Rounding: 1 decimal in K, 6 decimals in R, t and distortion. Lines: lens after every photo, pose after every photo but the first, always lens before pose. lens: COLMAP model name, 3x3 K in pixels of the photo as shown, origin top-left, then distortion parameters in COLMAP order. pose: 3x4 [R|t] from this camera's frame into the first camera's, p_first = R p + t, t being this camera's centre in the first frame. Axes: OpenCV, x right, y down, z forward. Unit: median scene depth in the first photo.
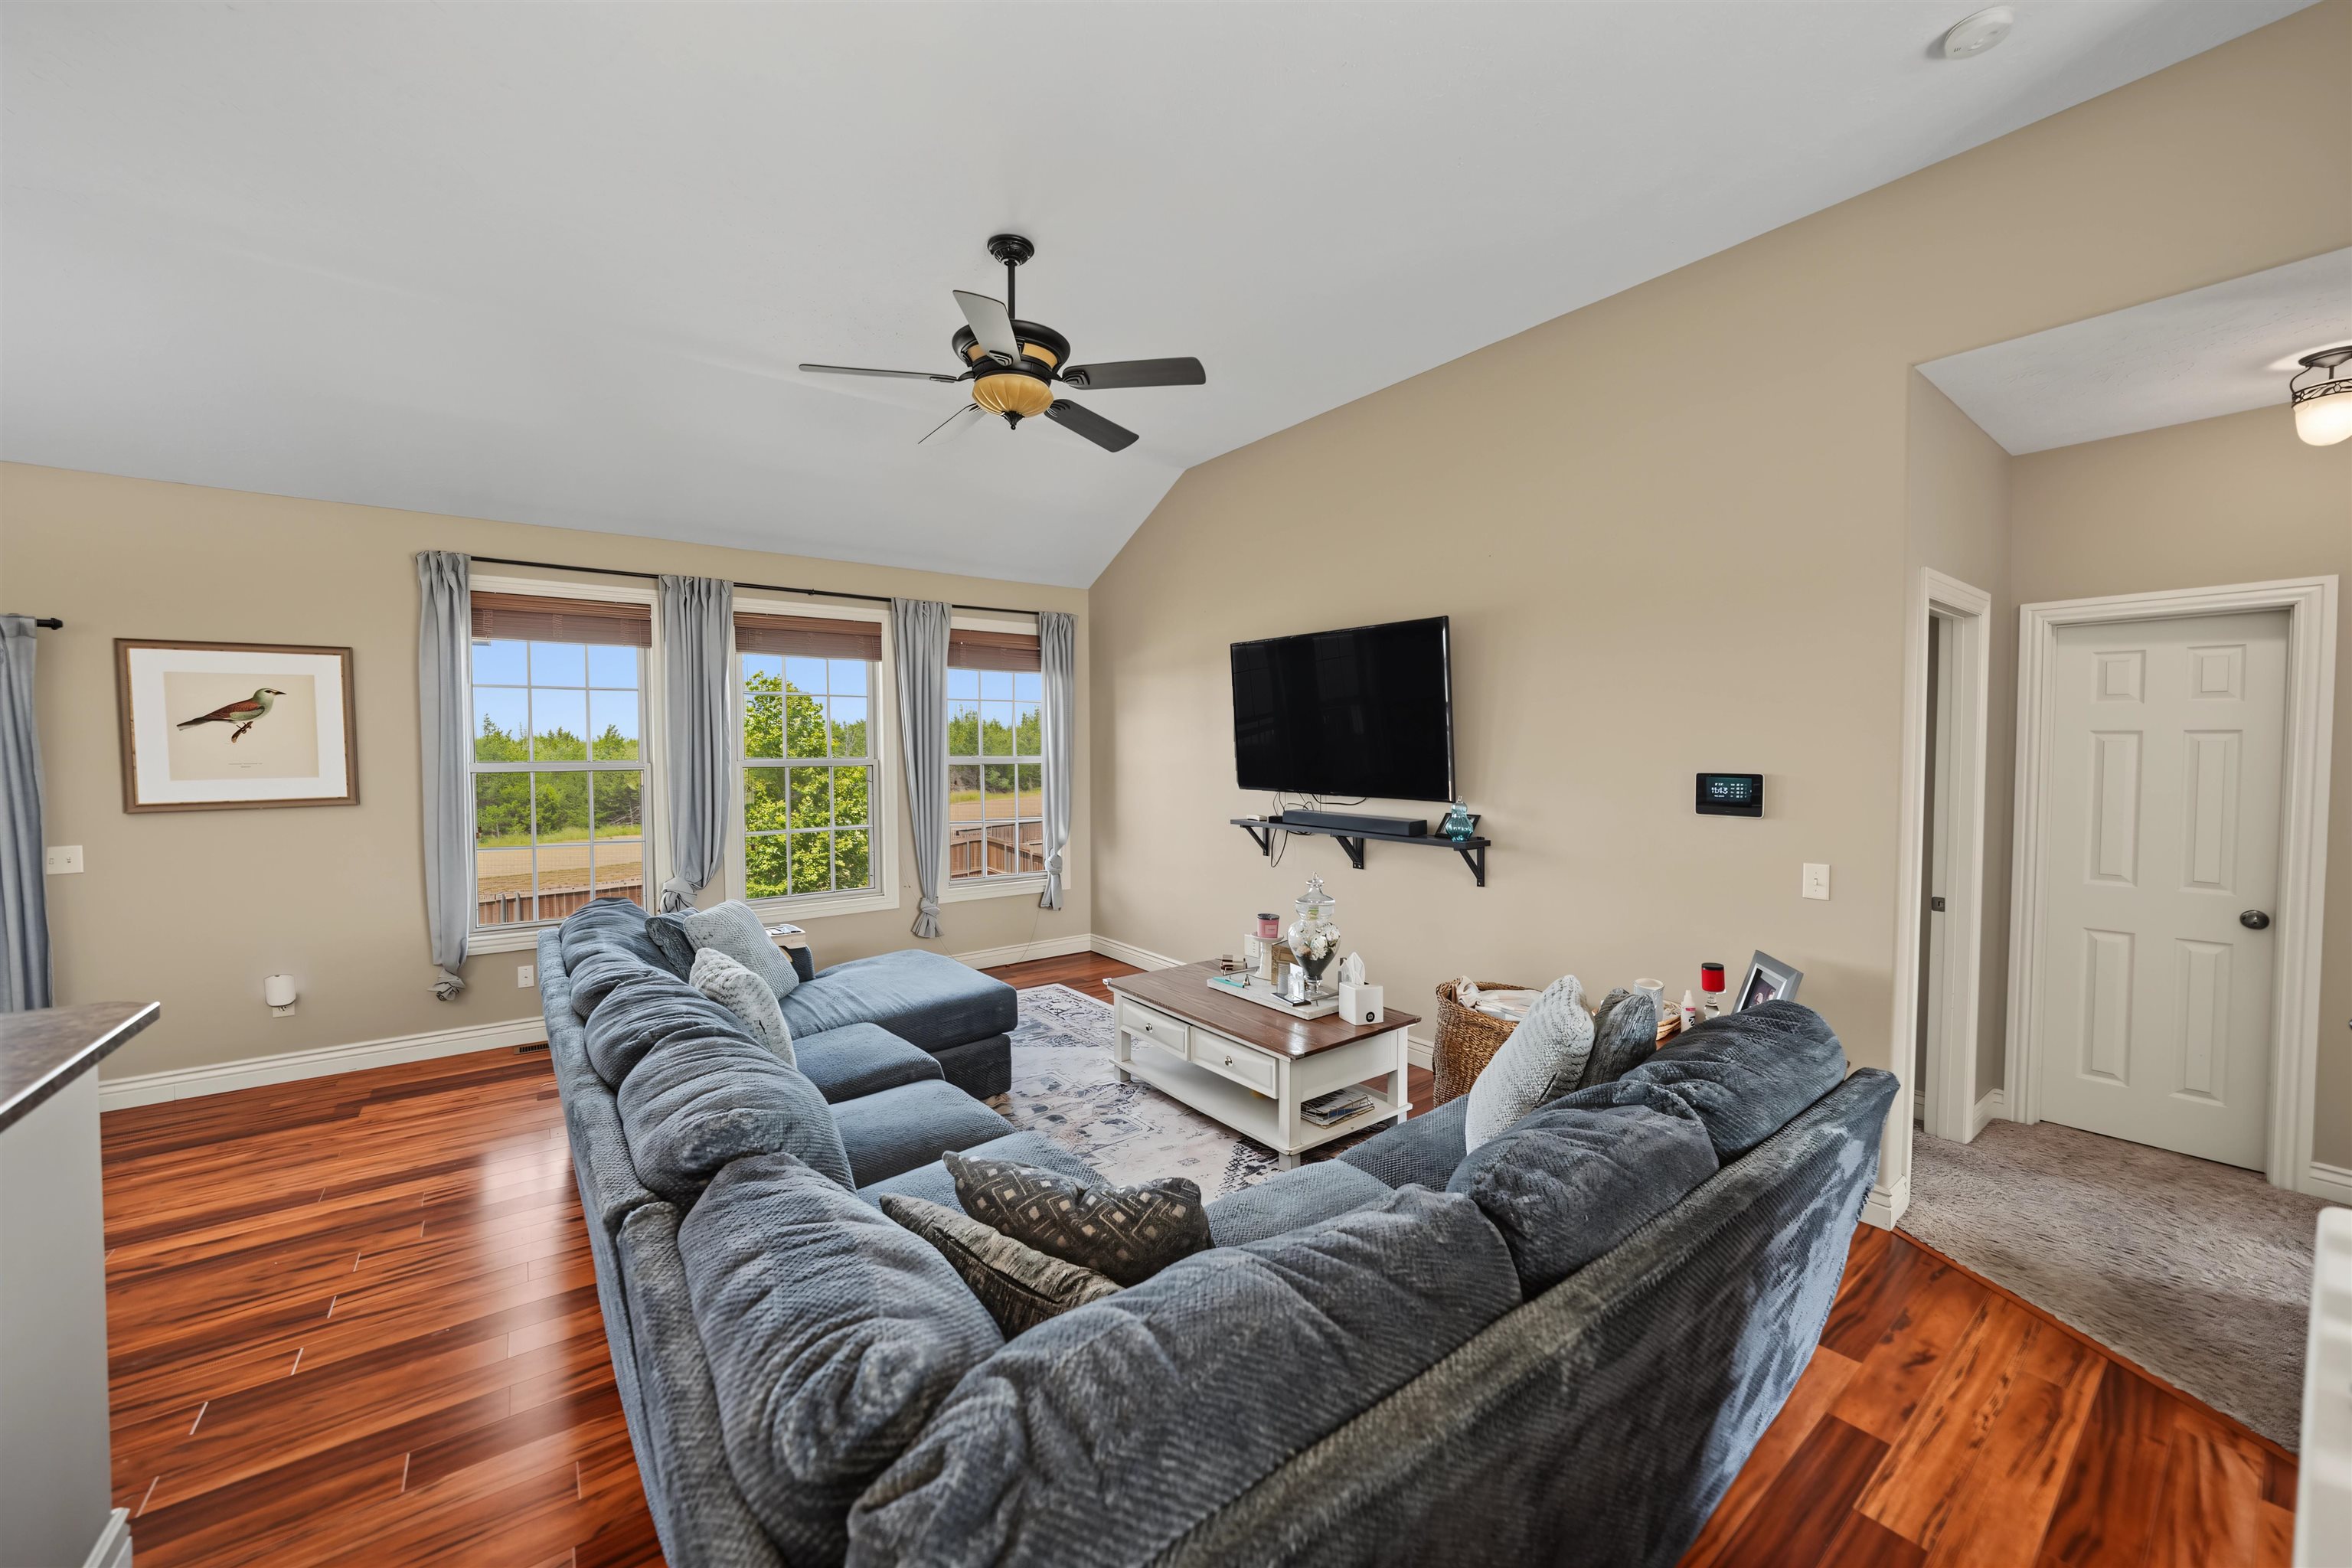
lens RADIAL K [[875.1, 0, 1184.0], [0, 875.1, 776.7], [0, 0, 1]] dist [-0.019974, 0.003977]
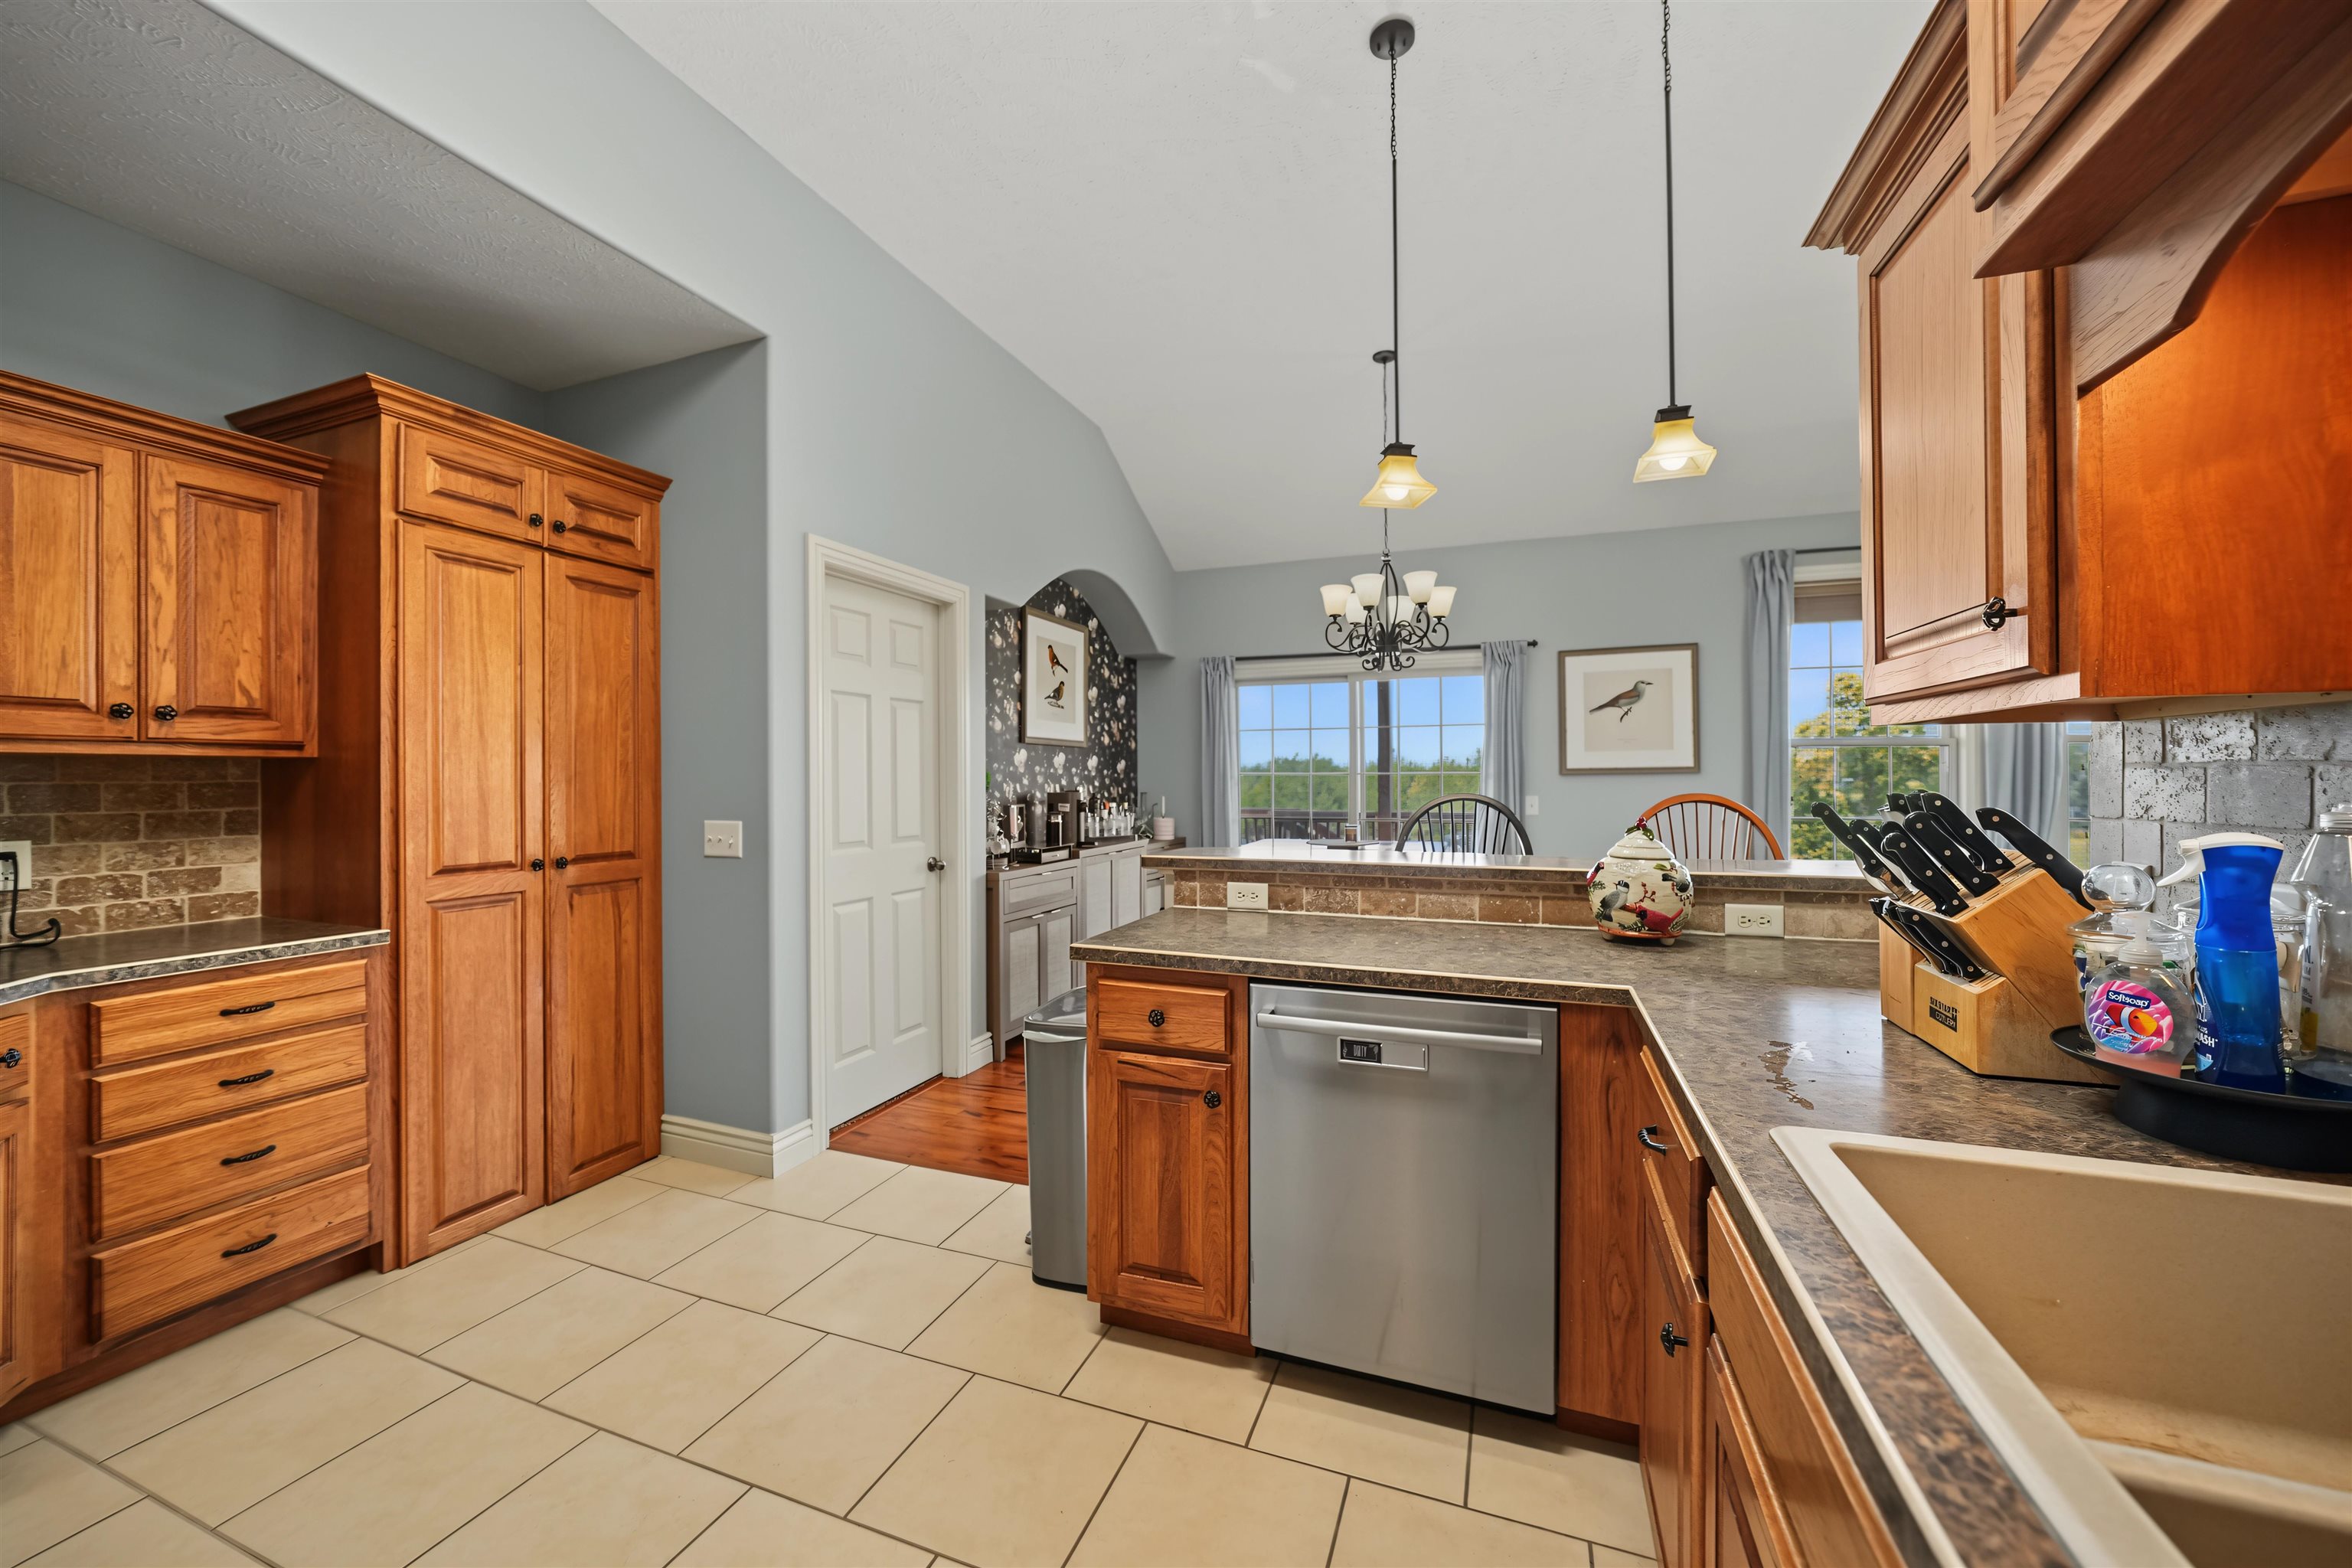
lens RADIAL K [[875.1, 0, 1175.6], [0, 875.1, 781.6], [0, 0, 1]] dist [-0.019974, 0.003977]
pose [[0.521269, 0.006582, -0.853367, -0.313767], [-0.029547, 0.999510, -0.010339, 0.080886], [0.852881, 0.030604, 0.521208, -0.263235]]
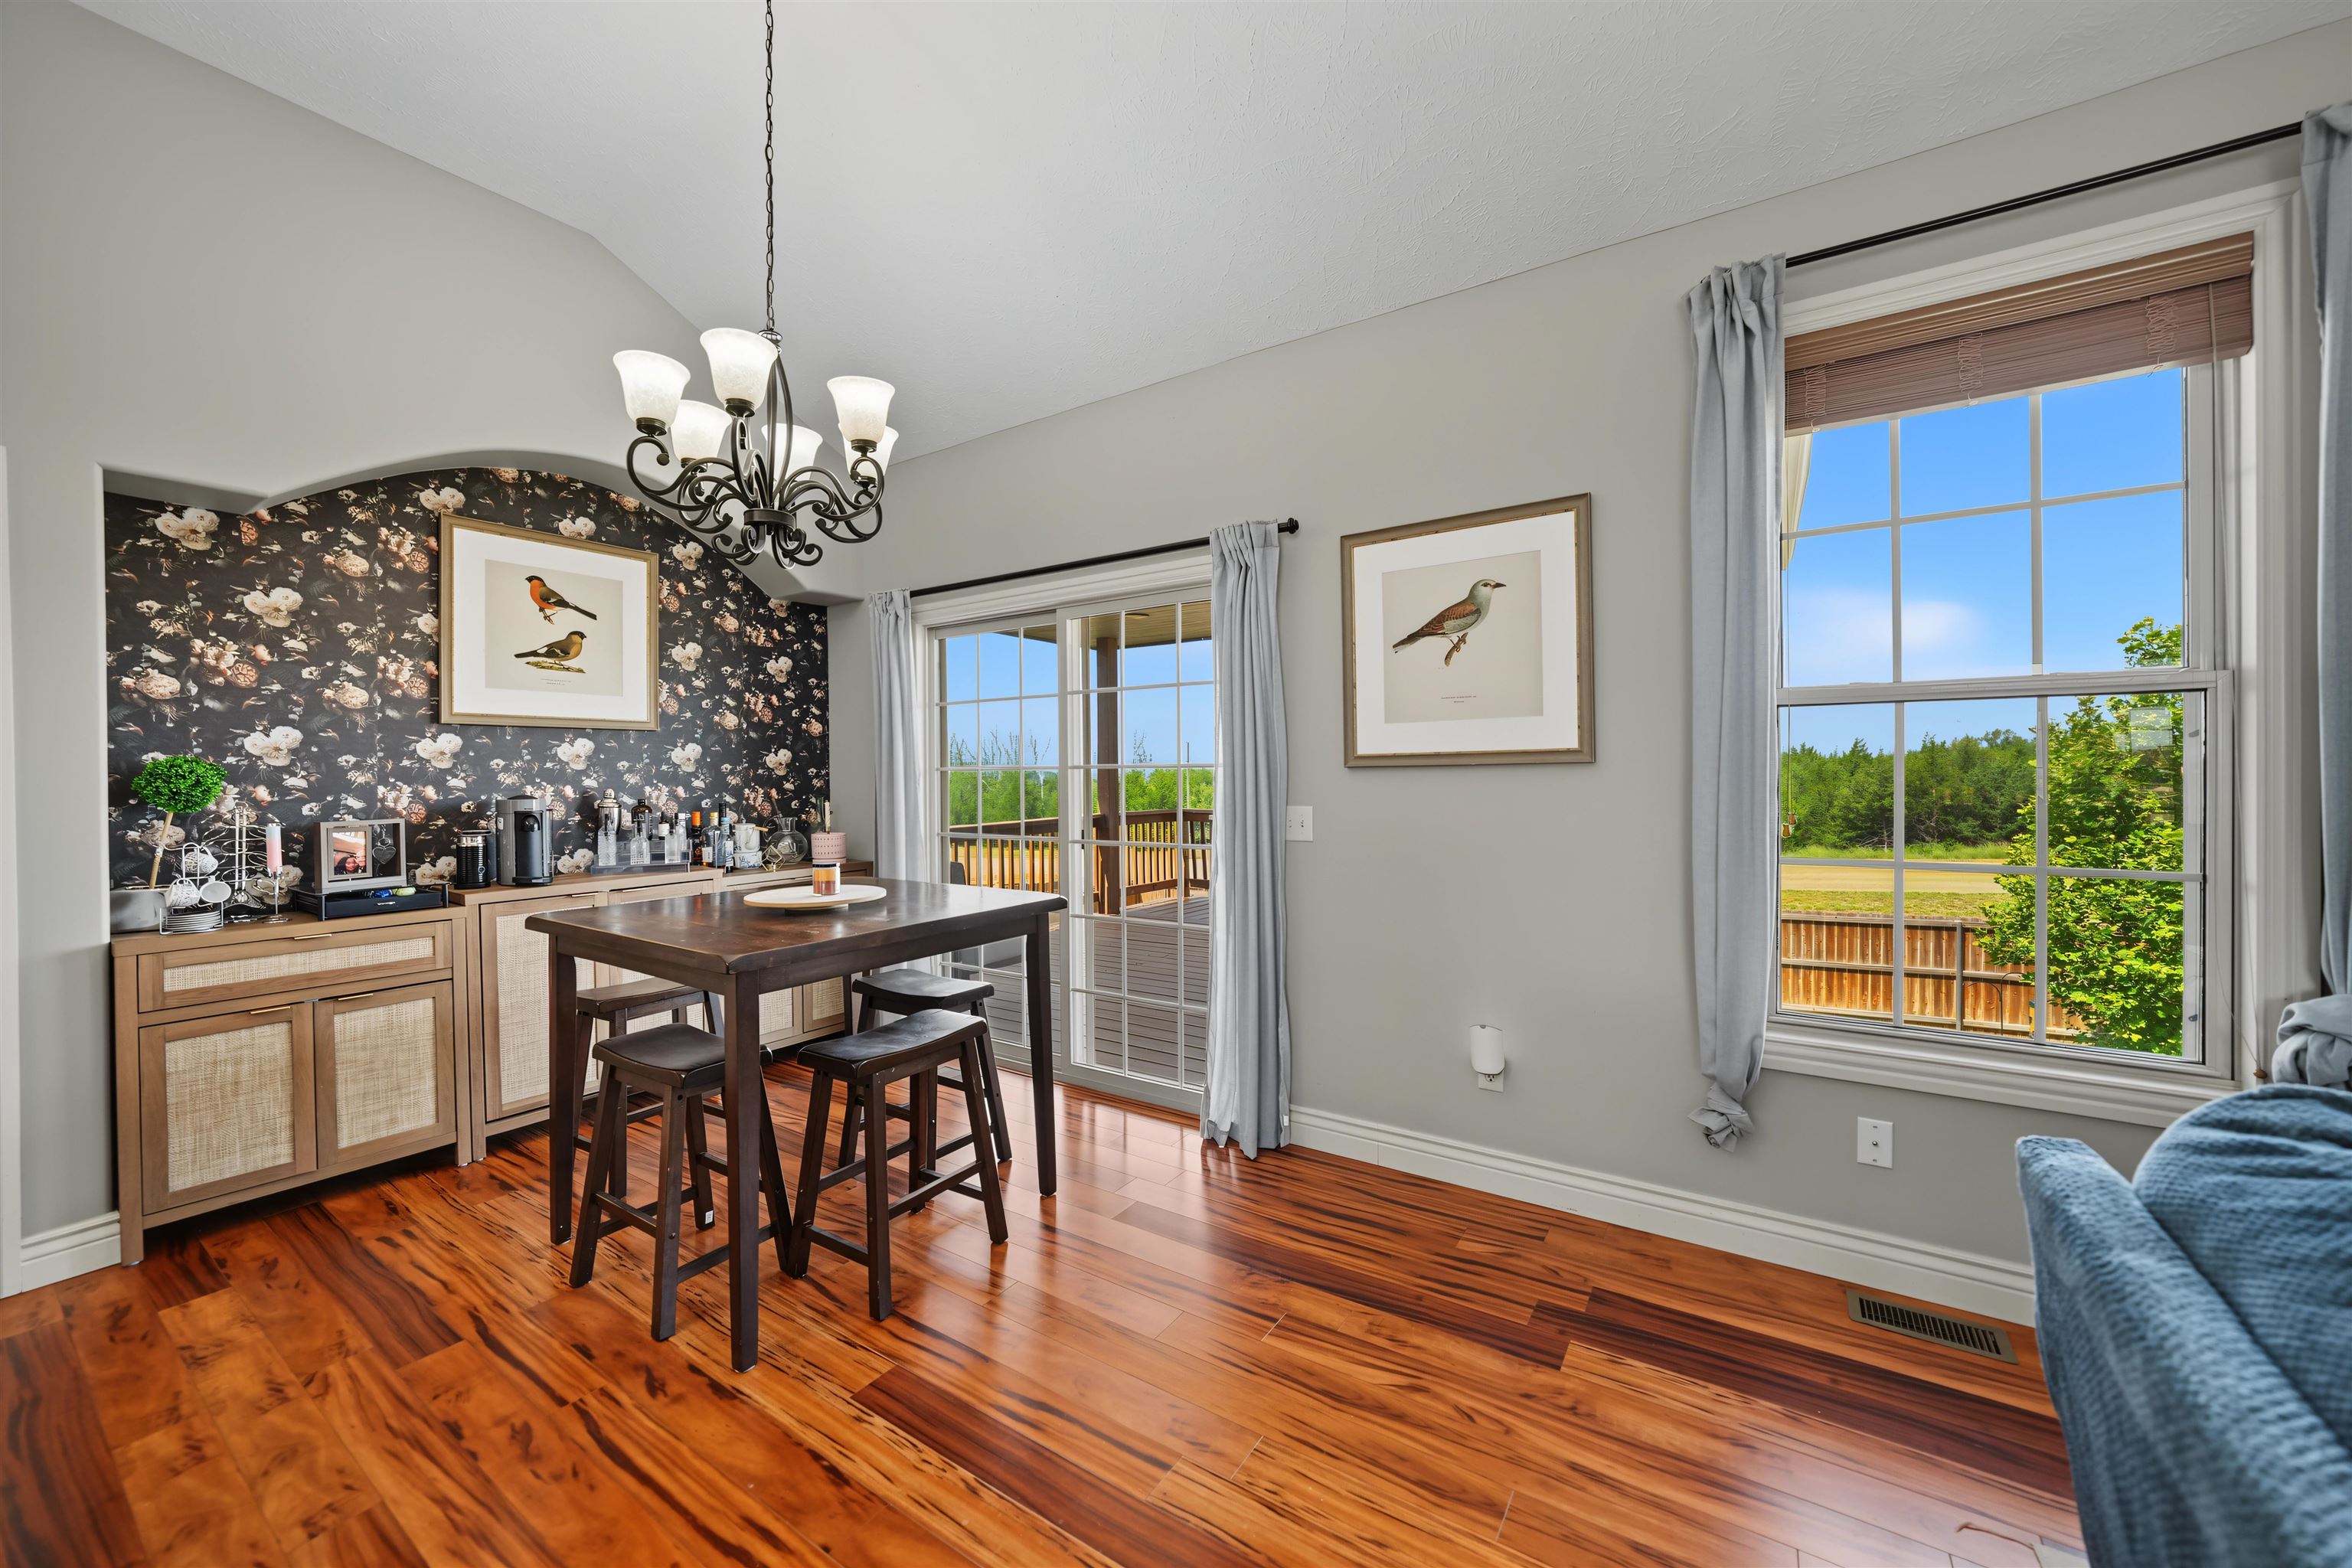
lens RADIAL K [[875.1, 0, 1184.0], [0, 875.1, 774.2], [0, 0, 1]] dist [-0.019974, 0.003977]
pose [[0.321760, 0.005038, -0.946808, -0.505991], [-0.026736, 0.999635, -0.003767, 0.051061], [0.946444, 0.026526, 0.321777, 0.566640]]
